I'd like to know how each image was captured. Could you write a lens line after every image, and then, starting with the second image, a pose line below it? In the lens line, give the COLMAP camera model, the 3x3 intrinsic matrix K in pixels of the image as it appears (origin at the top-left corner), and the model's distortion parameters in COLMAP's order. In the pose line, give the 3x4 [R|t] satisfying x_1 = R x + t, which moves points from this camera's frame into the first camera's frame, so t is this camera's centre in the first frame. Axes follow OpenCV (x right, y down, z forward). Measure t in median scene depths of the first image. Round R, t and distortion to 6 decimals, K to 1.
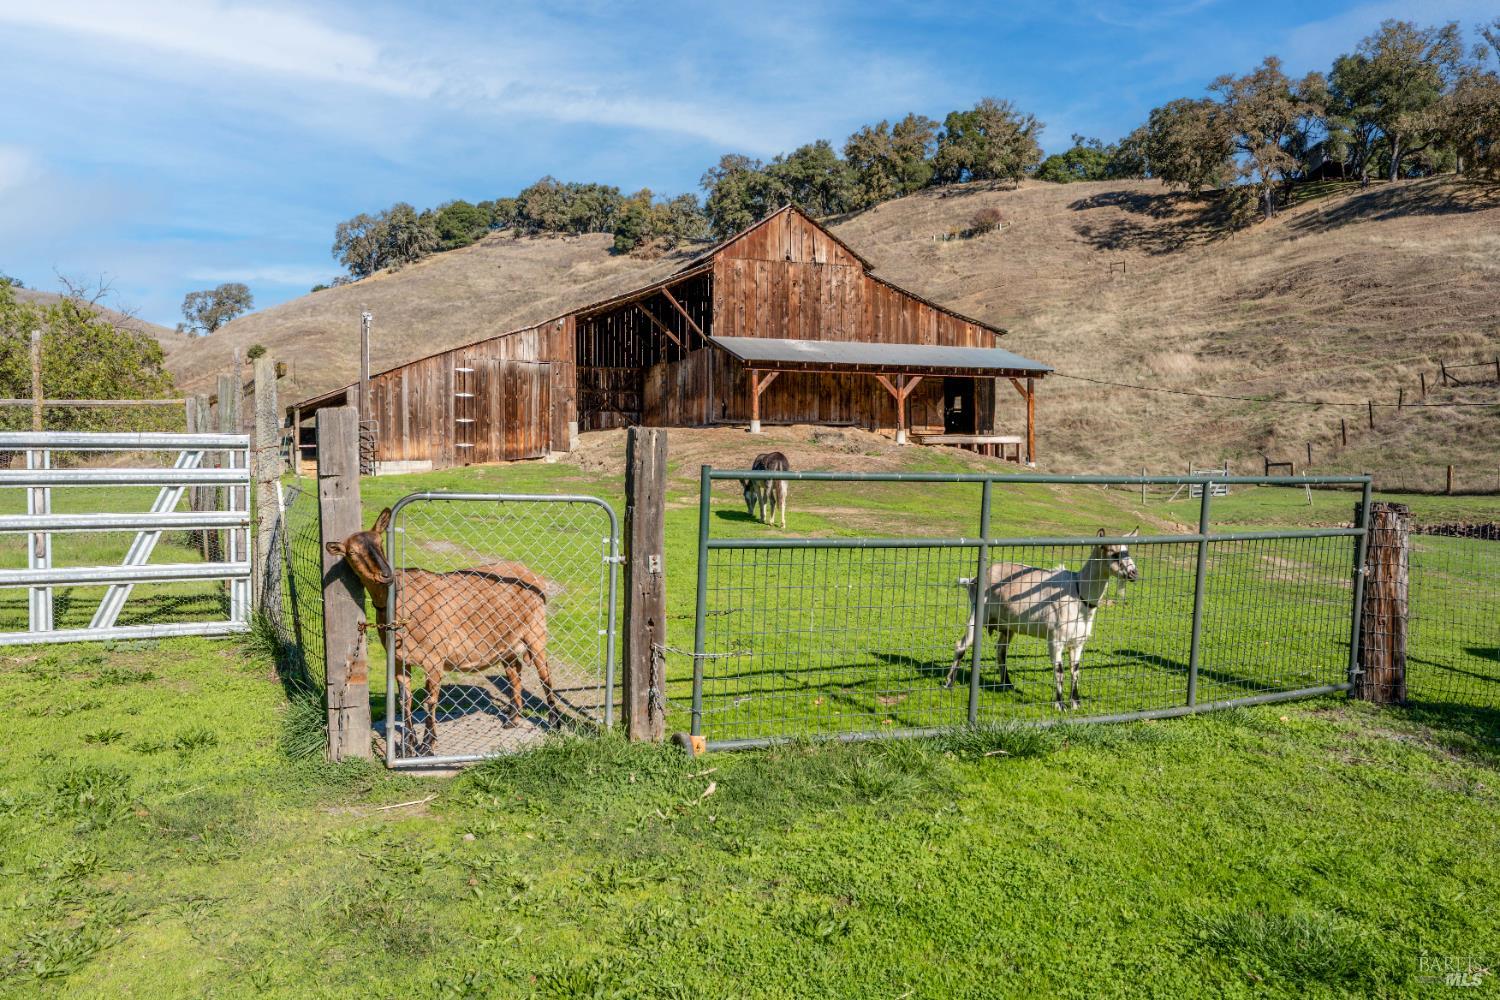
lens RADIAL K [[1113.4, 0, 743.6], [0, 1113.4, 495.5], [0, 0, 1]] dist [-0.020698, 0.034206]
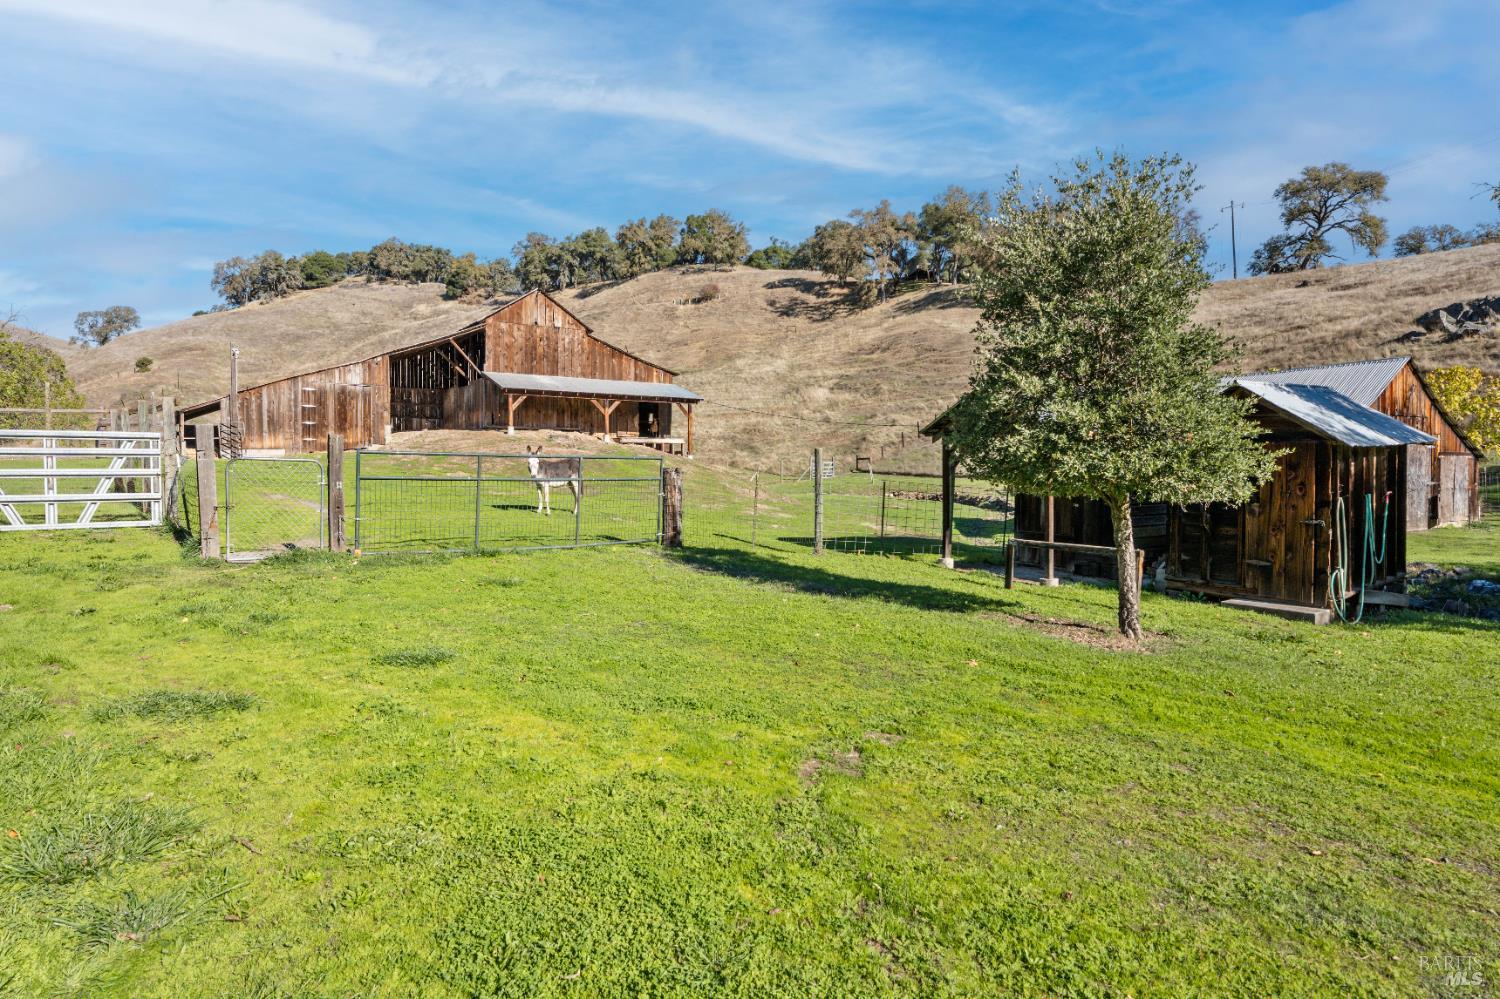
lens RADIAL K [[789.1, 0, 743.7], [0, 789.1, 494.5], [0, 0, 1]] dist [-0.017665, 0.002437]
pose [[0.971094, -0.000870, 0.238696, 0.016734], [-0.003633, 0.999824, 0.018428, 0.001872], [-0.238670, -0.018762, 0.970919, -0.042947]]
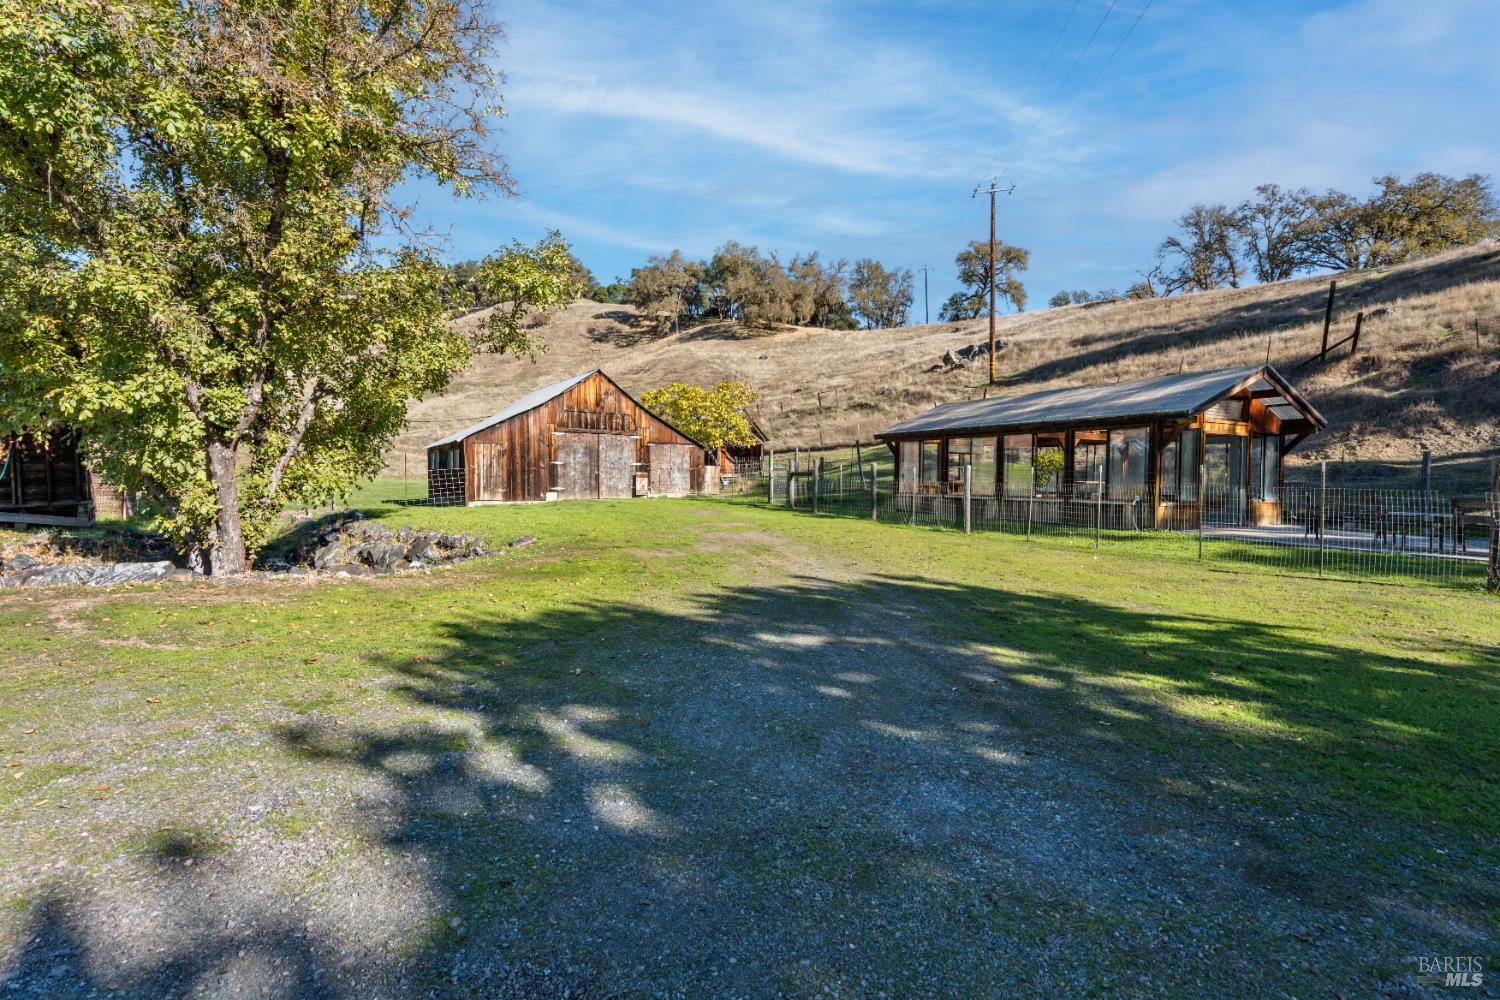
lens RADIAL K [[655.8, 0, 738.0], [0, 655.8, 498.4], [0, 0, 1]] dist [-0.009906, -0.000152]
pose [[0.929972, 0.004885, 0.367598, 0.172202], [-0.014588, 0.999615, 0.023621, 0.007585], [-0.367341, -0.027330, 0.929685, -0.110532]]
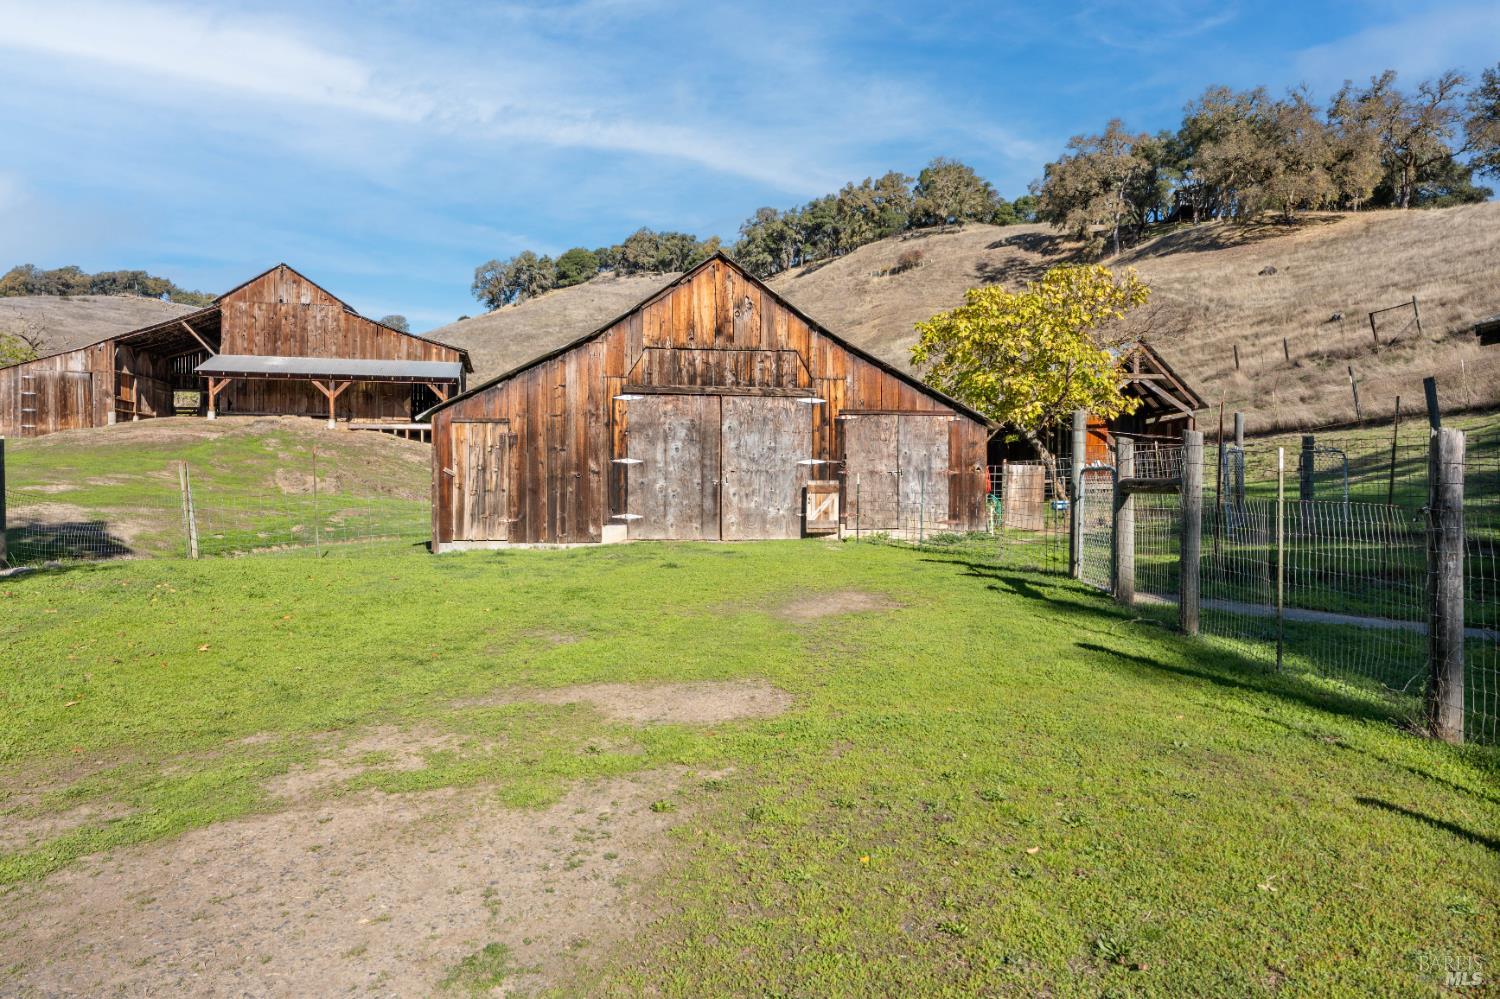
lens RADIAL K [[918.6, 0, 743.2], [0, 918.6, 499.5], [0, 0, 1]] dist [-0.012980, 0.013093]
pose [[0.991745, 0.017843, -0.126980, 0.226171], [-0.016168, 0.999768, 0.014212, 0.005584], [0.127204, -0.012042, 0.991803, -0.032241]]
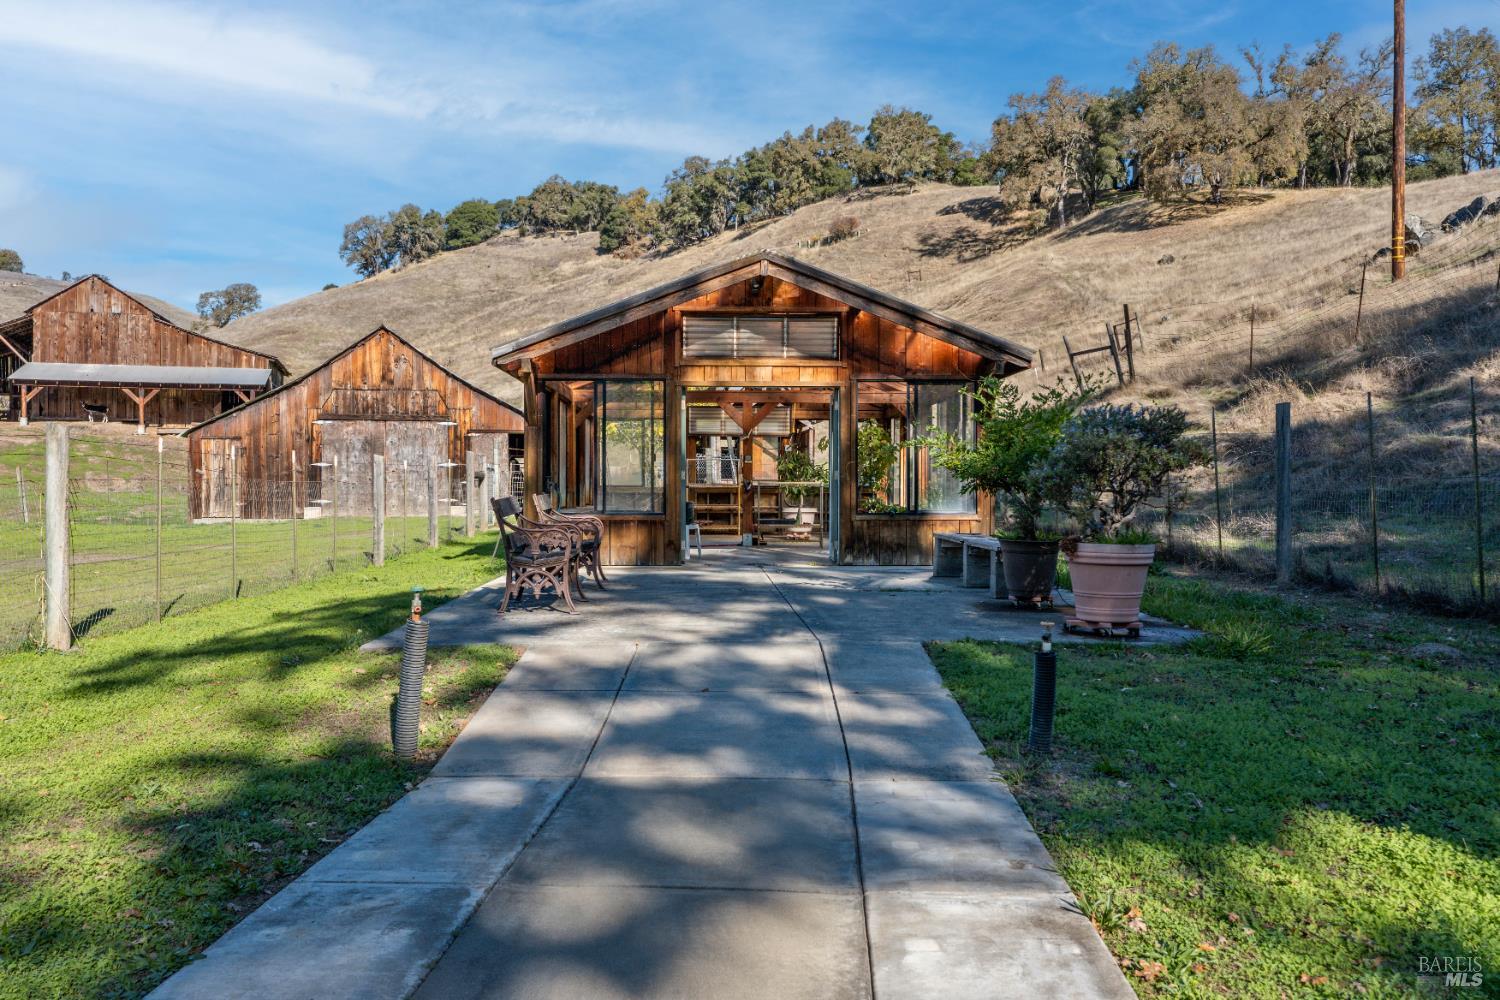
lens RADIAL K [[1171.0, 0, 740.0], [0, 1171.0, 498.2], [0, 0, 1]] dist [-0.017379, 0.039555]
pose [[0.995557, 0.012982, -0.093263, 0.303315], [-0.012852, 0.999915, 0.001989, 0.007738], [0.093281, -0.000782, 0.995639, -0.141721]]
